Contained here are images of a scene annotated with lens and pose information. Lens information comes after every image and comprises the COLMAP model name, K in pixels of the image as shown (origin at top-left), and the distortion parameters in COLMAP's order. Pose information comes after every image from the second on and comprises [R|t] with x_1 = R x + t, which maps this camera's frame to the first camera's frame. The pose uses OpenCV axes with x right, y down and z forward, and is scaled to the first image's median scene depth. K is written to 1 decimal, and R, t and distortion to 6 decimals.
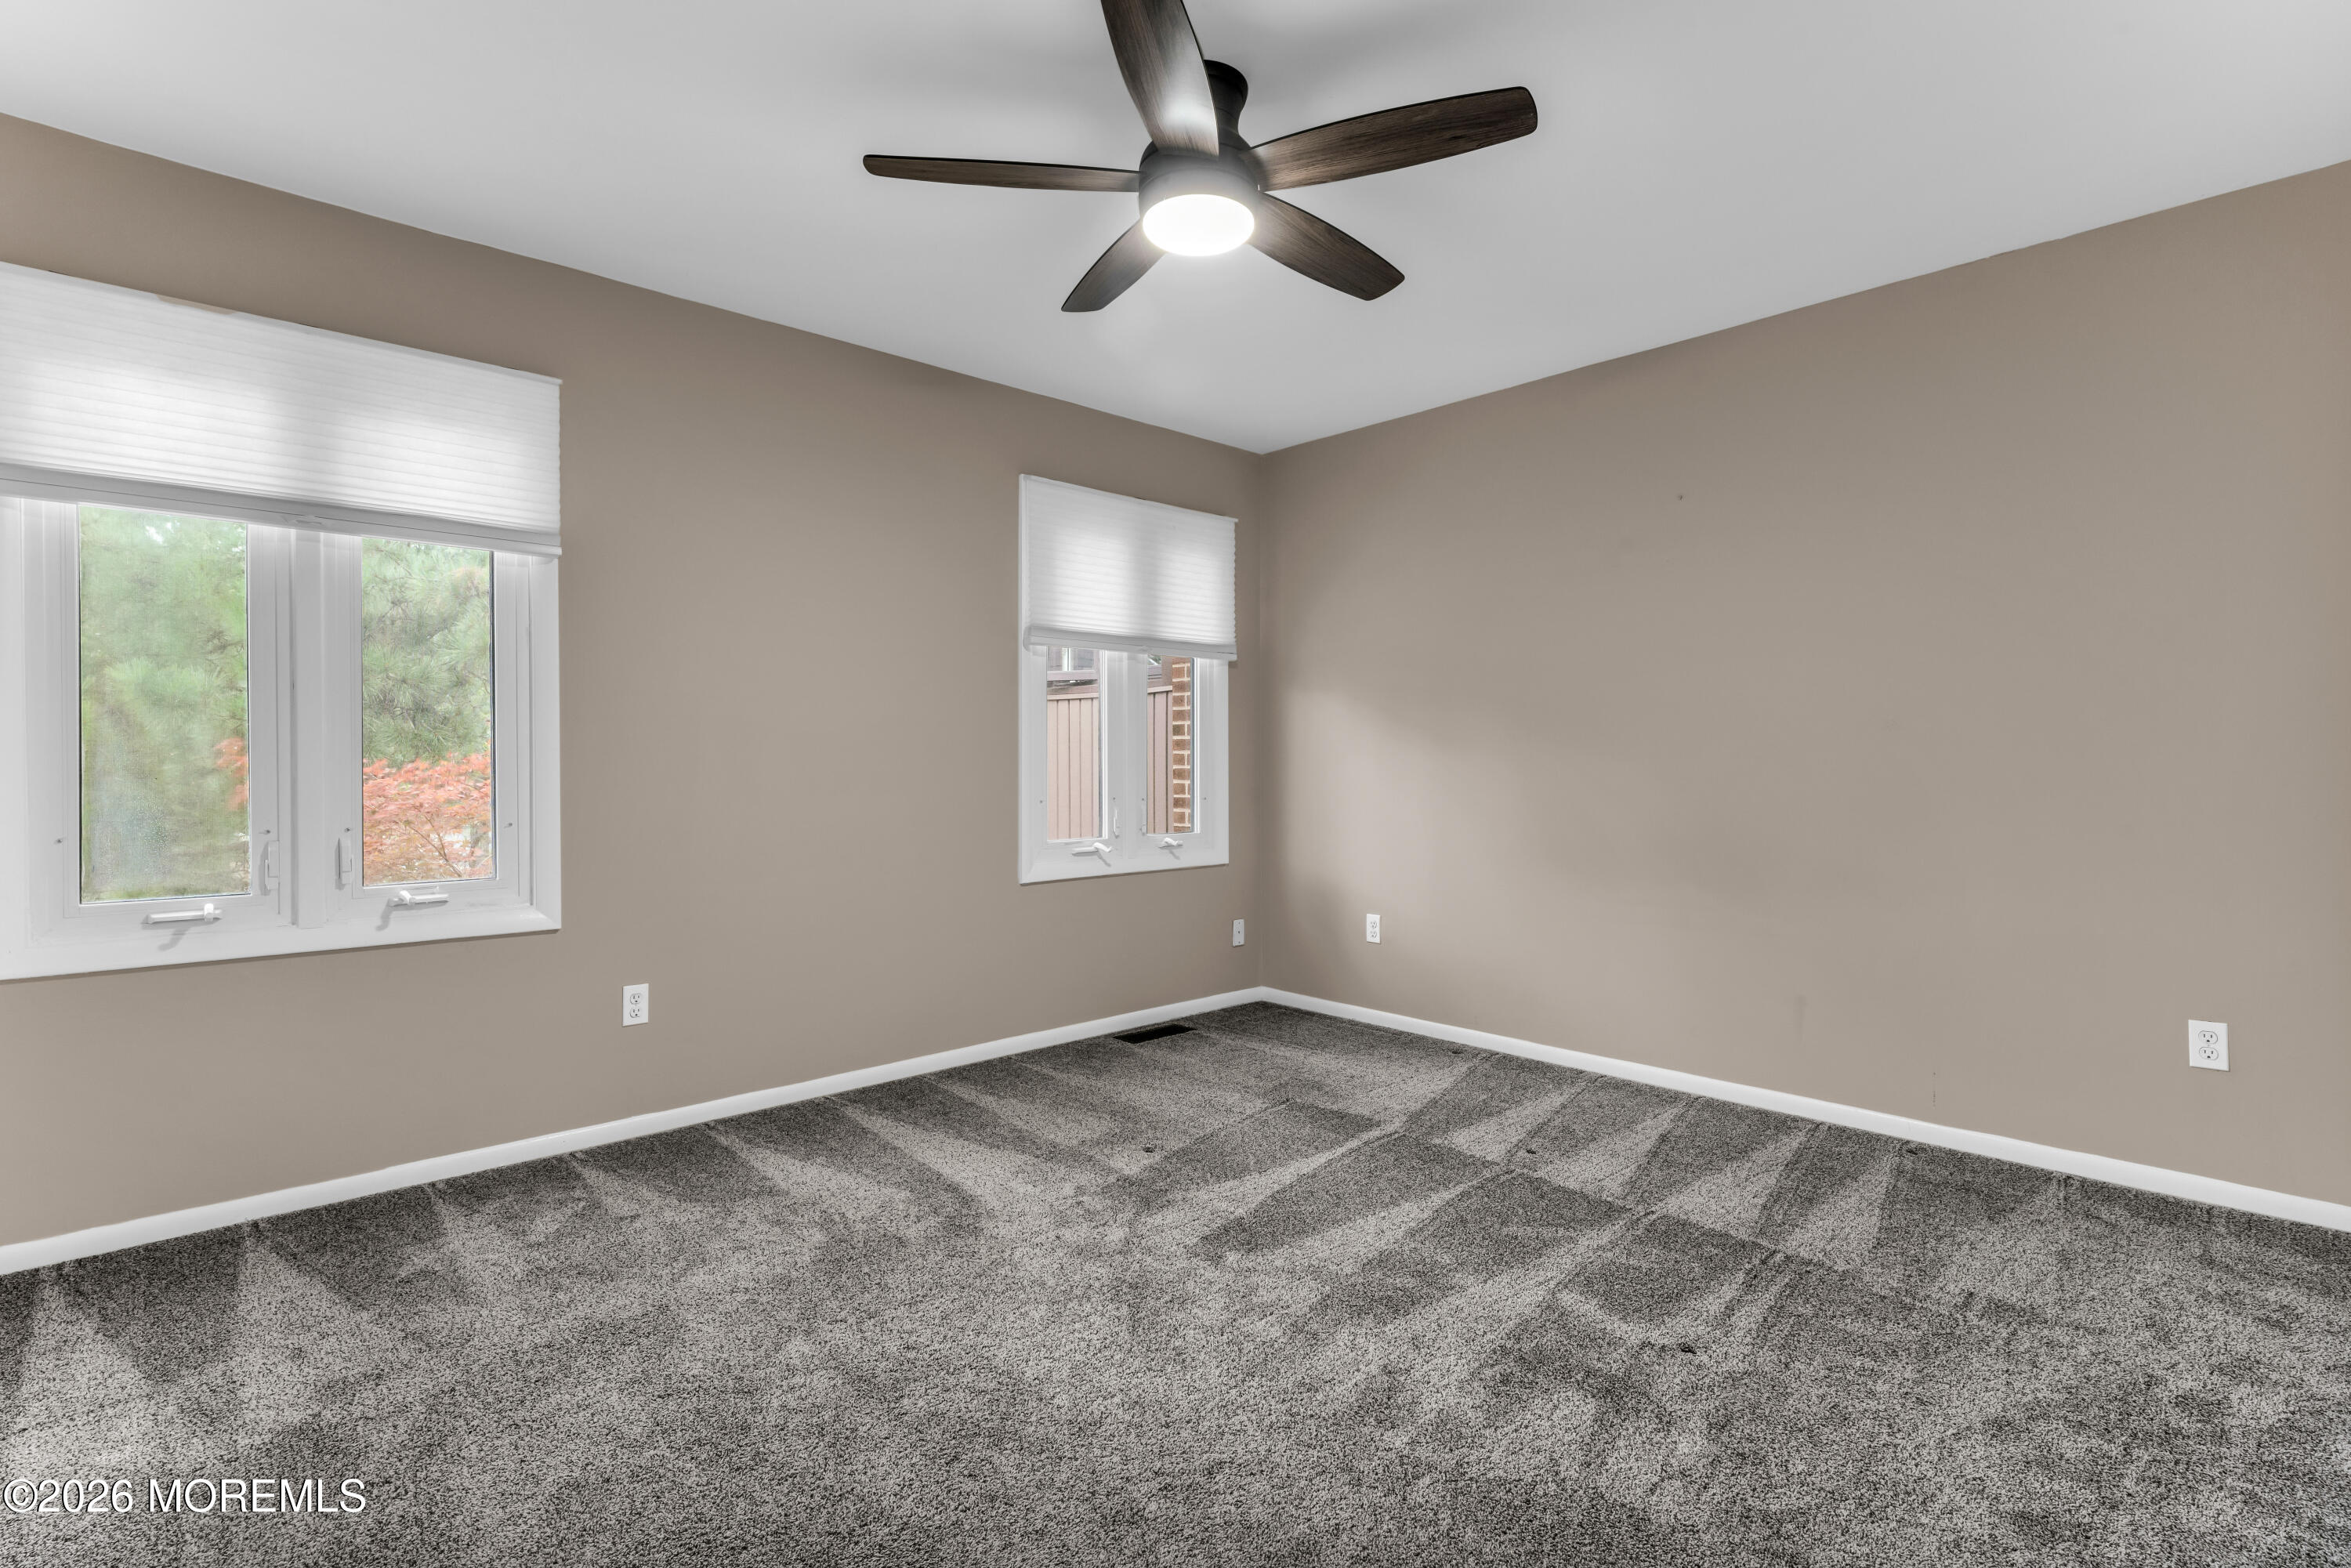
lens RADIAL K [[1156.3, 0, 1176.3], [0, 1156.3, 782.8], [0, 0, 1]] dist [0.002230, -0.001615]
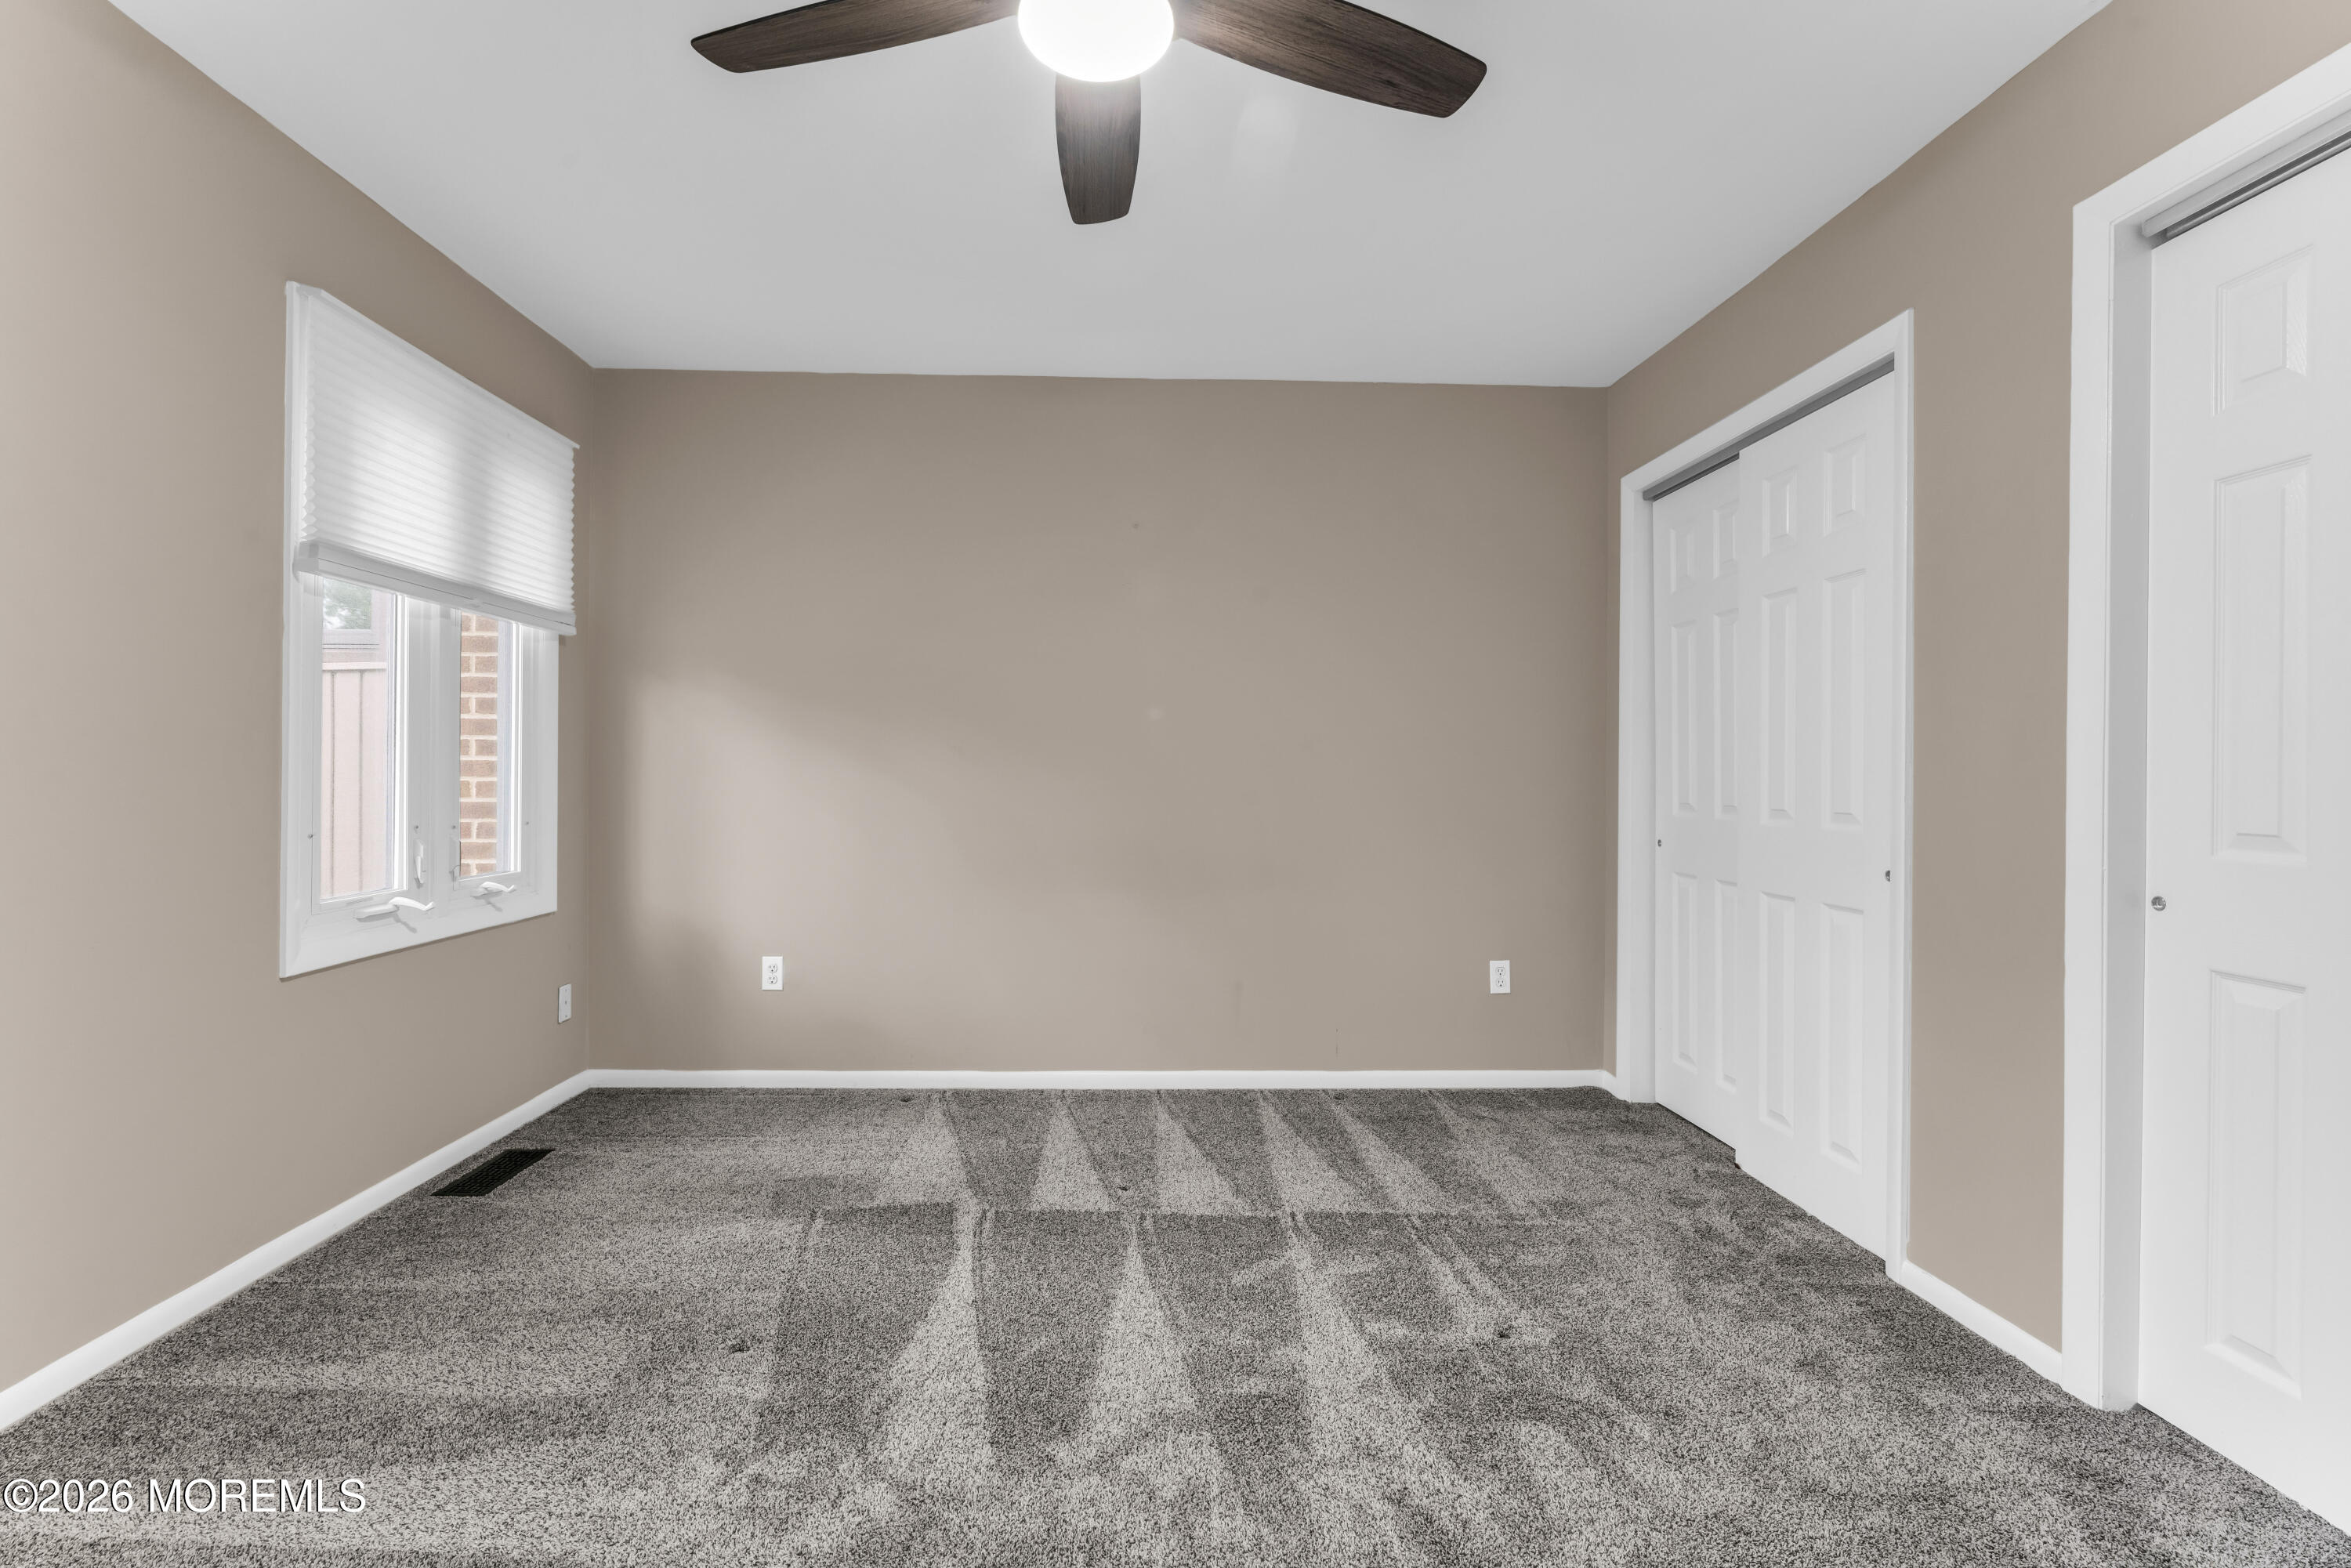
lens RADIAL K [[1075.5, 0, 1176.6], [0, 1075.5, 776.6], [0, 0, 1]] dist [-0.000330, 0.000061]
pose [[0.647989, 0.004815, 0.761634, -0.368177], [0.007644, 0.999889, -0.012824, -0.005593], [-0.761611, 0.014132, 0.647880, 0.434035]]
